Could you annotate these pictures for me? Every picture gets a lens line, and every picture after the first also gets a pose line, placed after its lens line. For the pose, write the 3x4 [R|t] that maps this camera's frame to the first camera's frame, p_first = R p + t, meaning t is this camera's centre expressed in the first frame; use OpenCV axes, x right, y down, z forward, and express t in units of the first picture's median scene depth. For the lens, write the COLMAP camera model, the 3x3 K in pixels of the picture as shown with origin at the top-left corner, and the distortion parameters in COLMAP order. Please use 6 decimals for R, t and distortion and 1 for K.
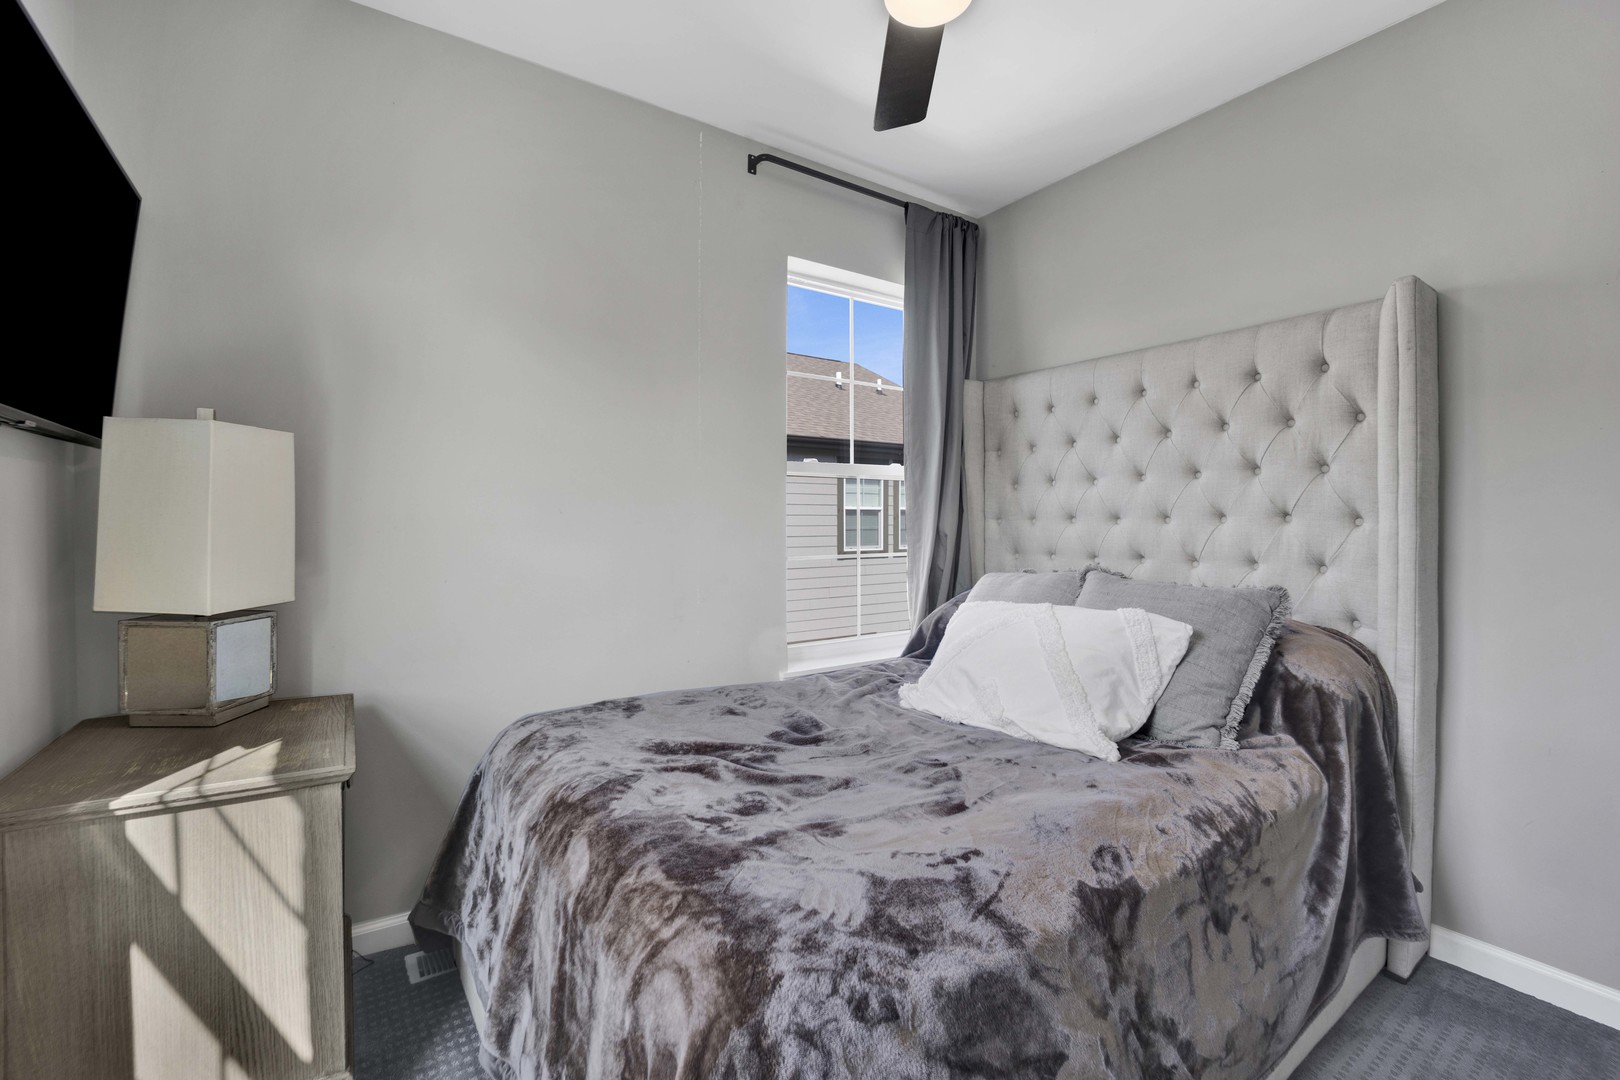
lens RADIAL K [[689.3, 0, 811.2], [0, 689.3, 534.8], [0, 0, 1]] dist [0.000605, -0.000008]
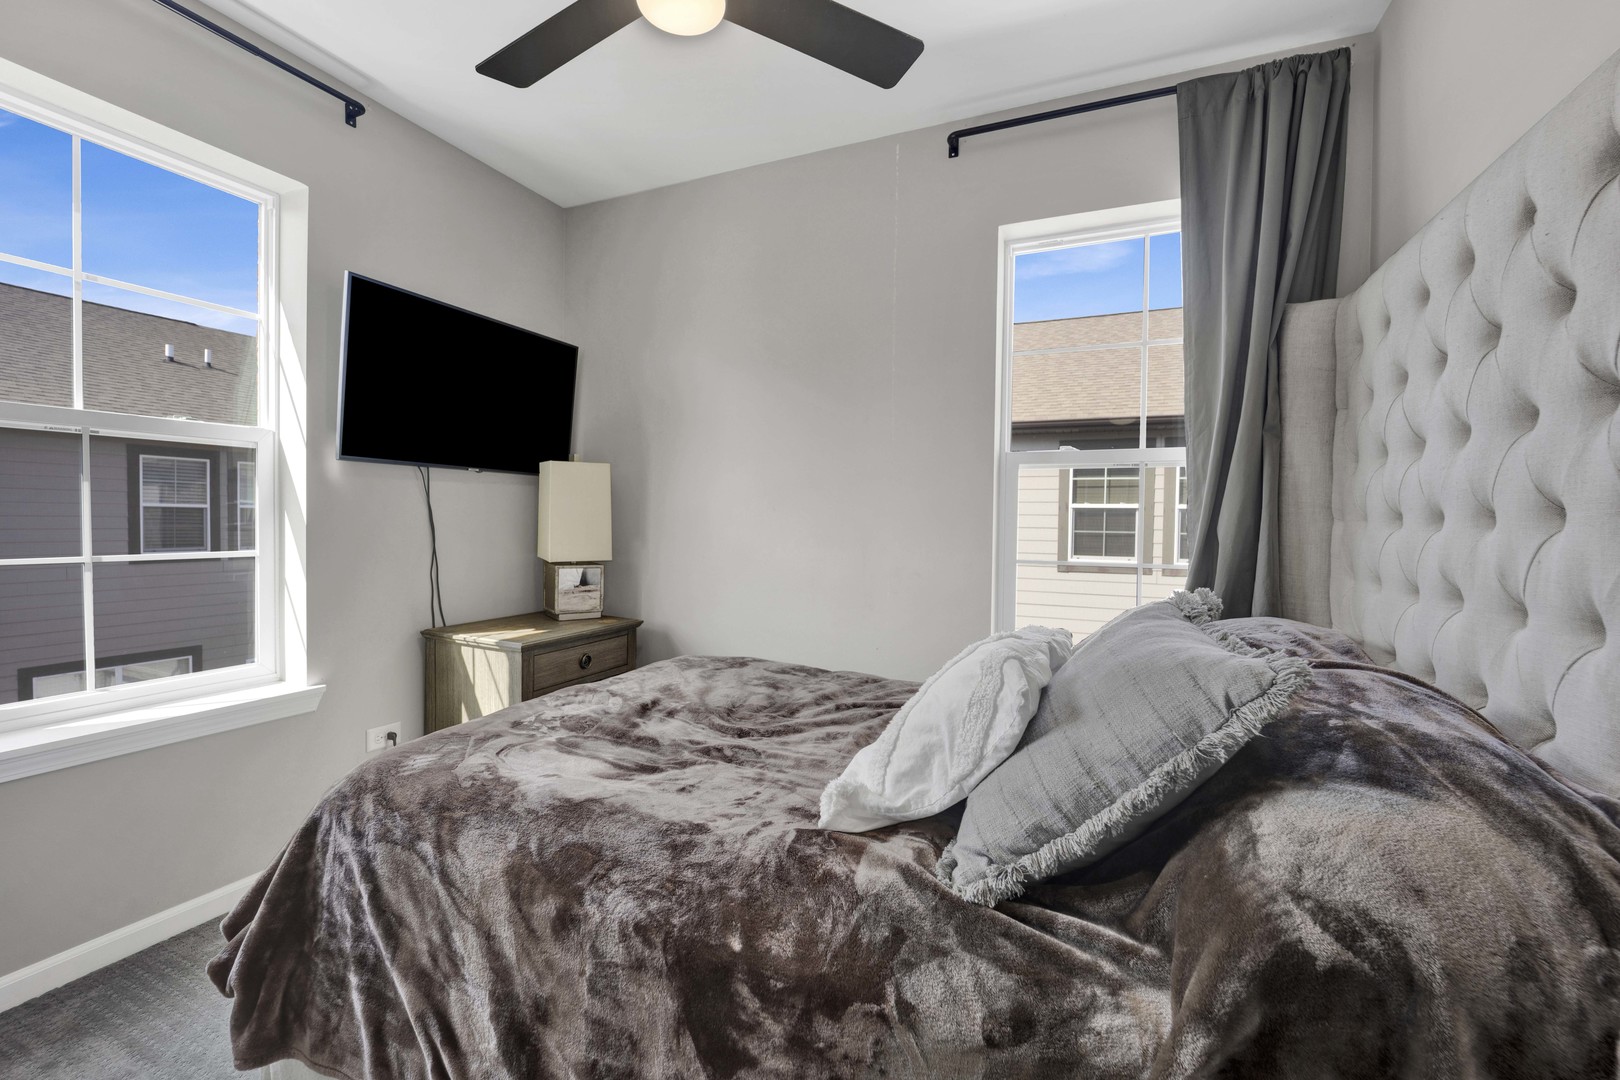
lens RADIAL K [[689.3, 0, 811.2], [0, 689.3, 534.8], [0, 0, 1]] dist [0.000605, -0.000008]
pose [[0.523179, 0.031325, -0.851647, 0.589392], [-0.031564, 0.999351, 0.017368, -0.007985], [0.851638, 0.017795, 0.523828, 0.310294]]
